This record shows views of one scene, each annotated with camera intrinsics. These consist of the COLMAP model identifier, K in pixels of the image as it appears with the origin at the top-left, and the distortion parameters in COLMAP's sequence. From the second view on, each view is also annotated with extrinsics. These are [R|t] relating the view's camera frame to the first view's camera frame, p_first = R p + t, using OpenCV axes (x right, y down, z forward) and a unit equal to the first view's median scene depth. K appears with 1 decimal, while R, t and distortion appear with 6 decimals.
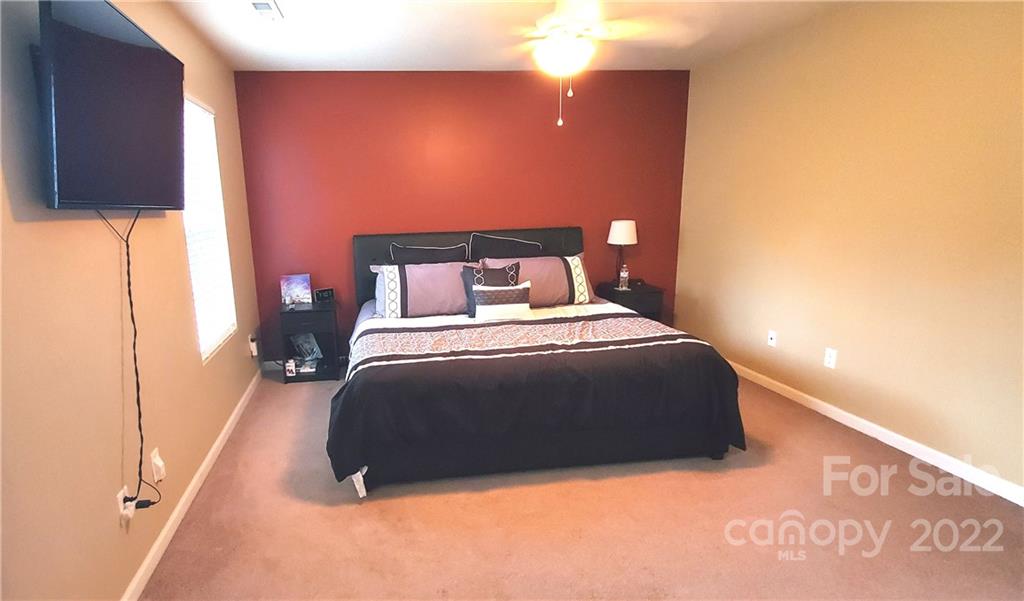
lens RADIAL K [[540.9, 0, 437.9], [0, 540.9, 316.4], [0, 0, 1]] dist [0.002920, 0.000371]
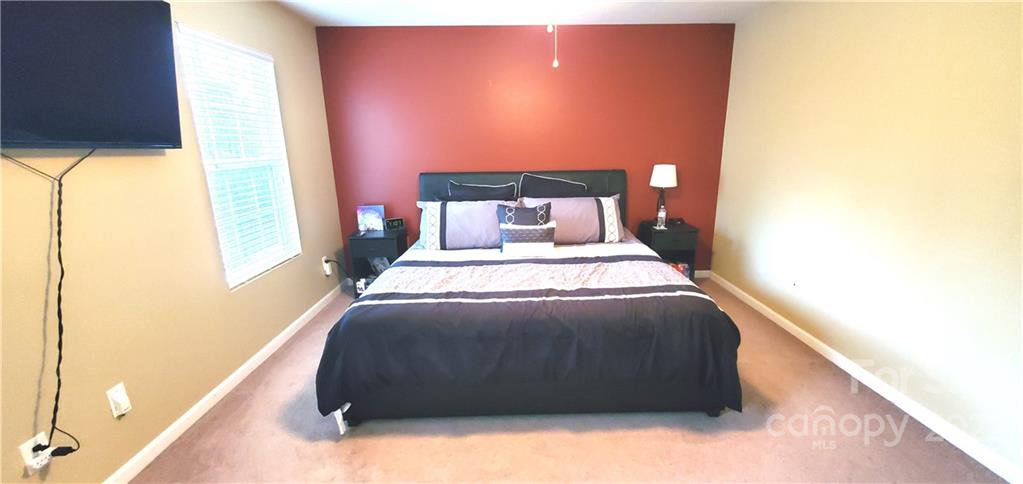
lens RADIAL K [[405.8, 0, 523.2], [0, 405.8, 245.1], [0, 0, 1]] dist [-0.001781, -0.000203]
pose [[0.994601, 0.040633, -0.095491, 0.178888], [-0.037254, 0.998624, 0.036911, -0.044029], [0.096859, -0.033155, 0.994746, 0.192588]]
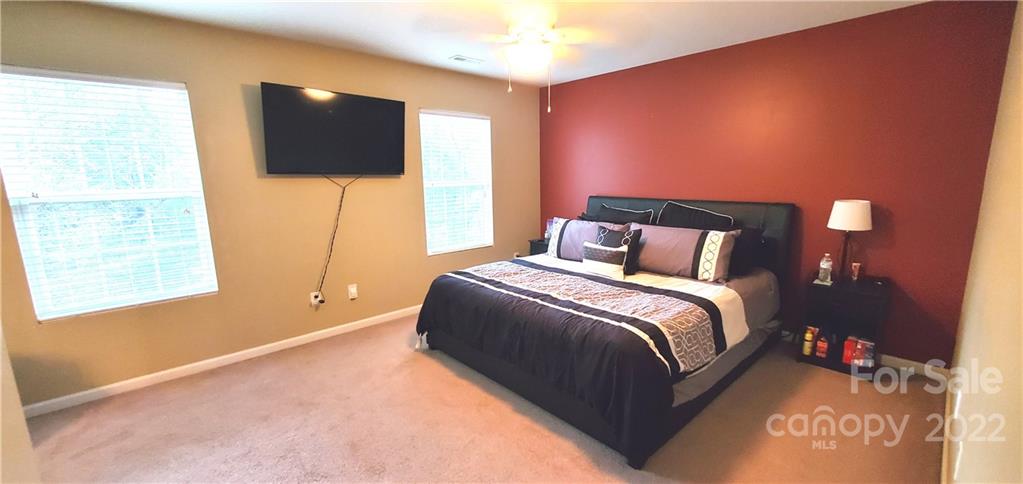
lens RADIAL K [[405.8, 0, 523.2], [0, 405.8, 245.1], [0, 0, 1]] dist [-0.001781, -0.000203]
pose [[0.590155, 0.162019, -0.790865, 0.676113], [-0.176197, 0.981886, 0.069672, -0.084396], [0.787827, 0.098230, 0.608012, 0.317083]]
